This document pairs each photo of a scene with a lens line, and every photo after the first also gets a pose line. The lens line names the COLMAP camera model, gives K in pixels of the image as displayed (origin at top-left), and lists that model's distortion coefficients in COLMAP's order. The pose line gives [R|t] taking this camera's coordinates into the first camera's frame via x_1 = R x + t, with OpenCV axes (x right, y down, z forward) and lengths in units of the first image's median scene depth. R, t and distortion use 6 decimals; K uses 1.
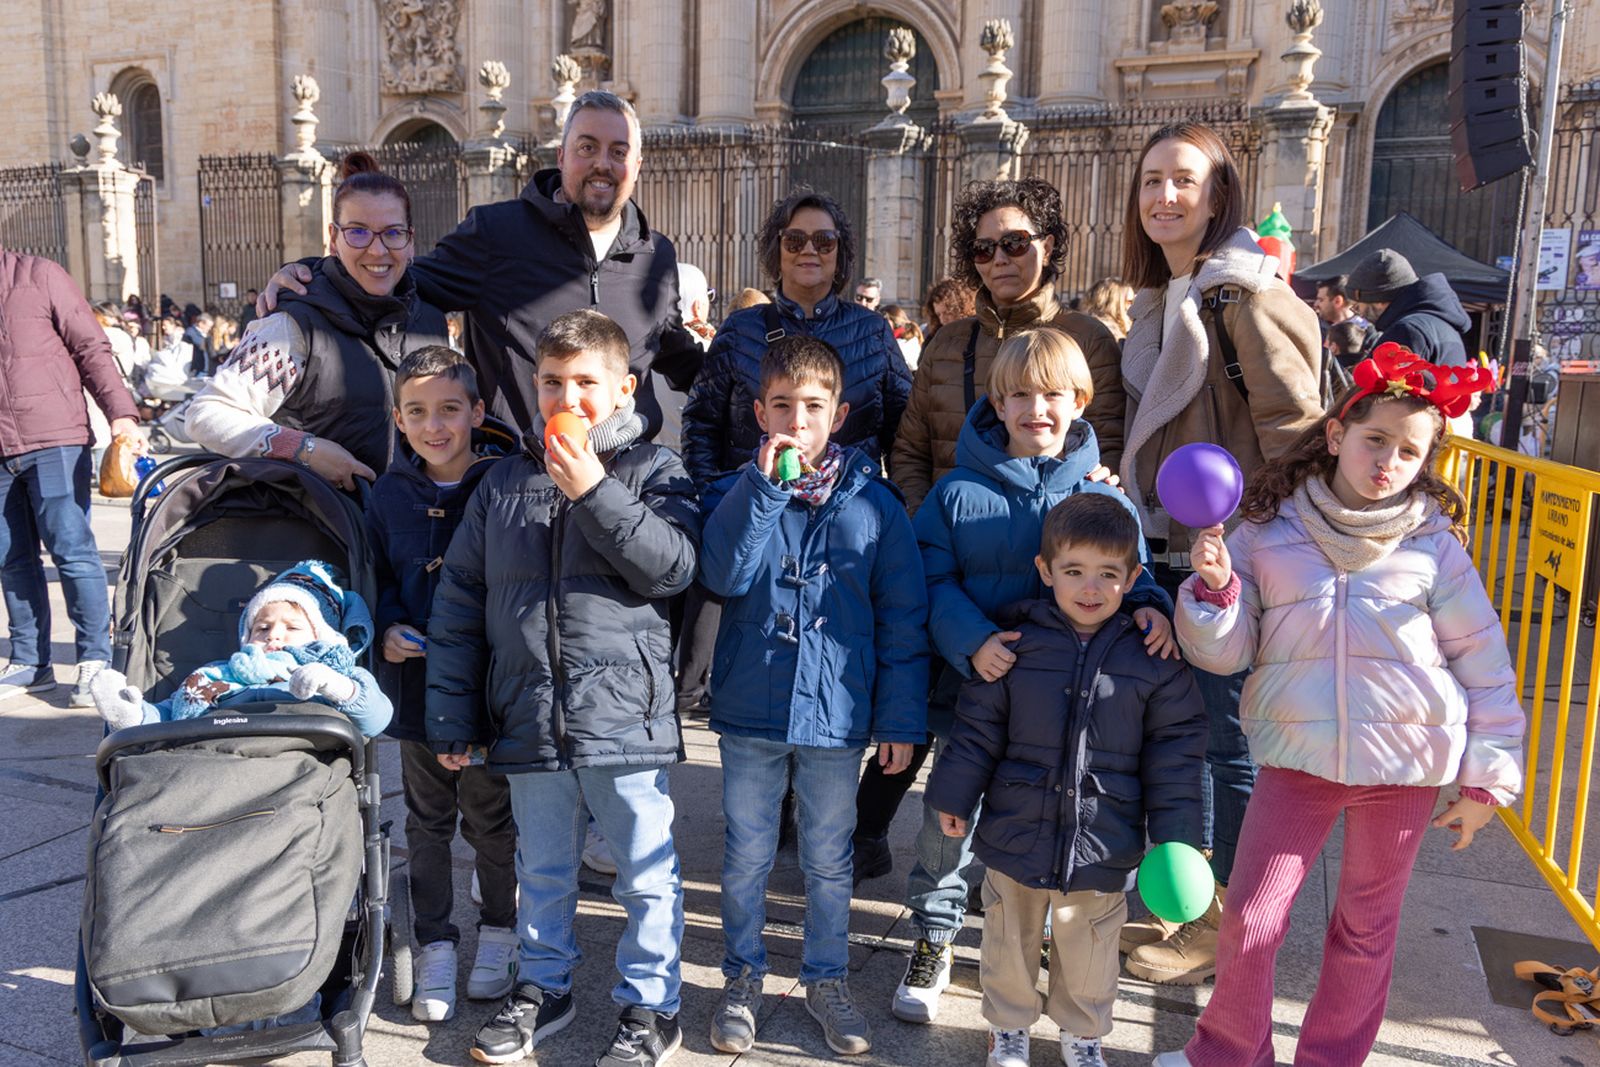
lens RADIAL K [[1316.6, 0, 800.0], [0, 1316.6, 533.5], [0, 0, 1]] dist [-0.004187, 0.000482]
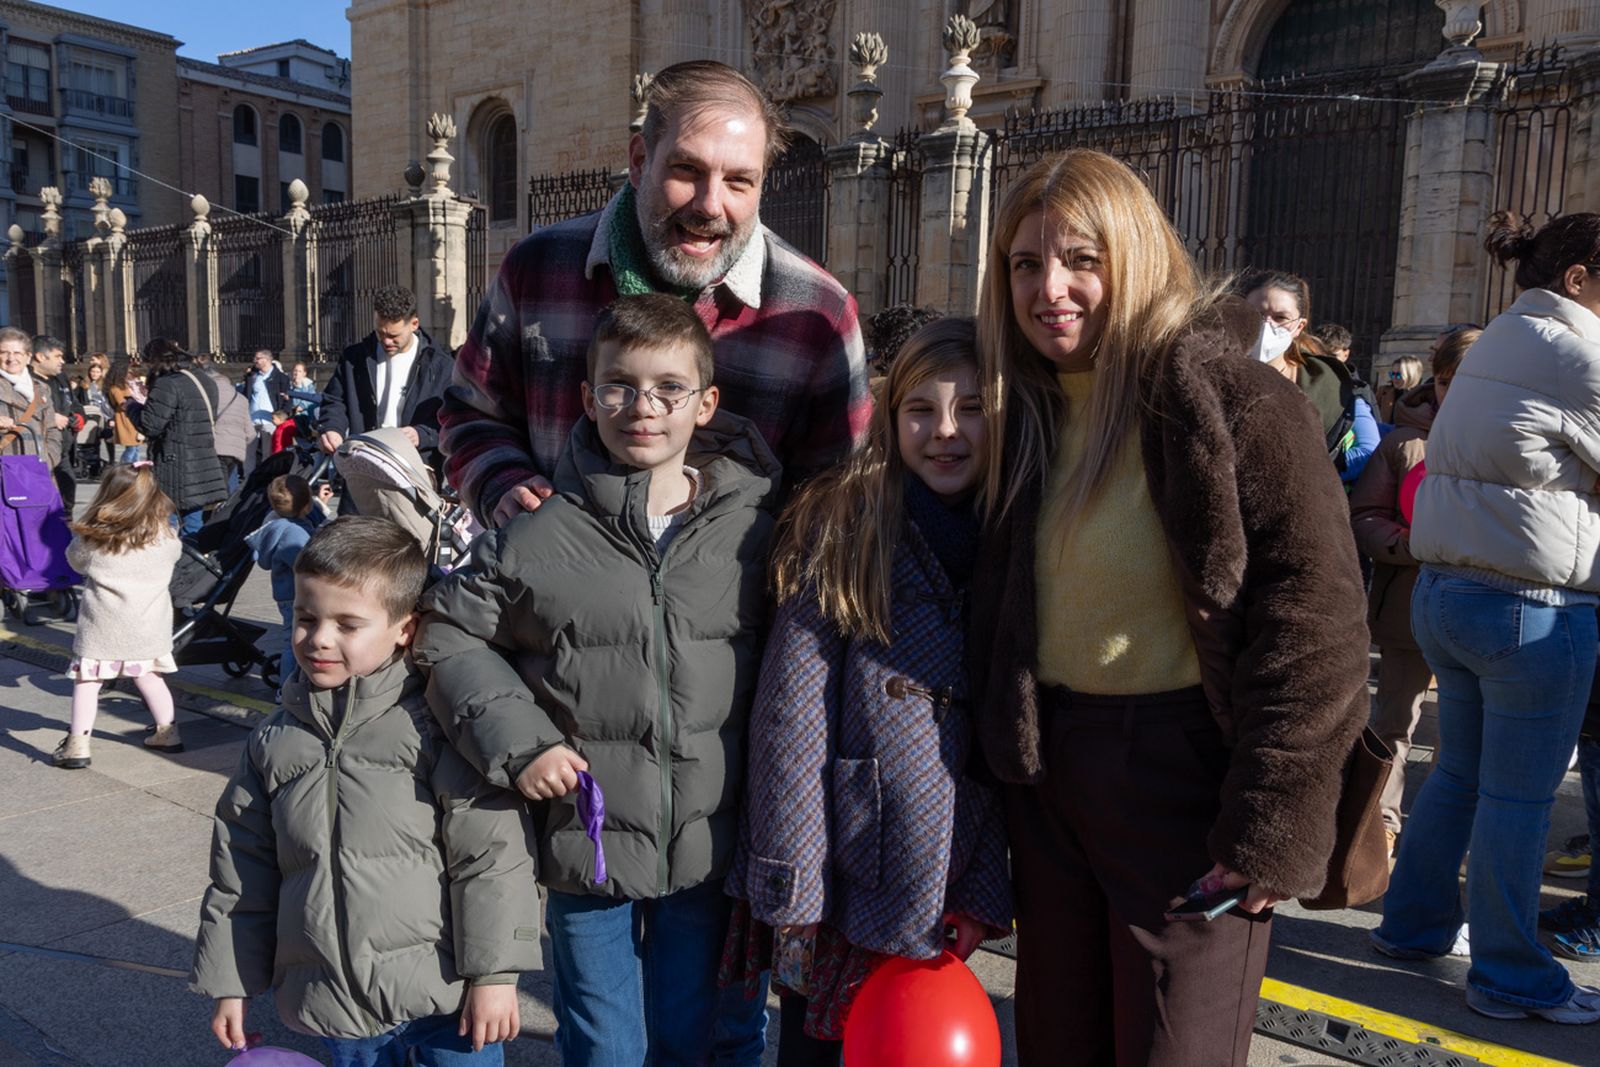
lens RADIAL K [[1359.2, 0, 747.3], [0, 1359.2, 556.2], [0, 0, 1]] dist [0.006574, -0.001582]
pose [[0.950592, 0.035489, -0.308407, -0.037008], [-0.043353, 0.998885, -0.018682, -0.027674], [0.307401, 0.031129, 0.951071, 0.196537]]
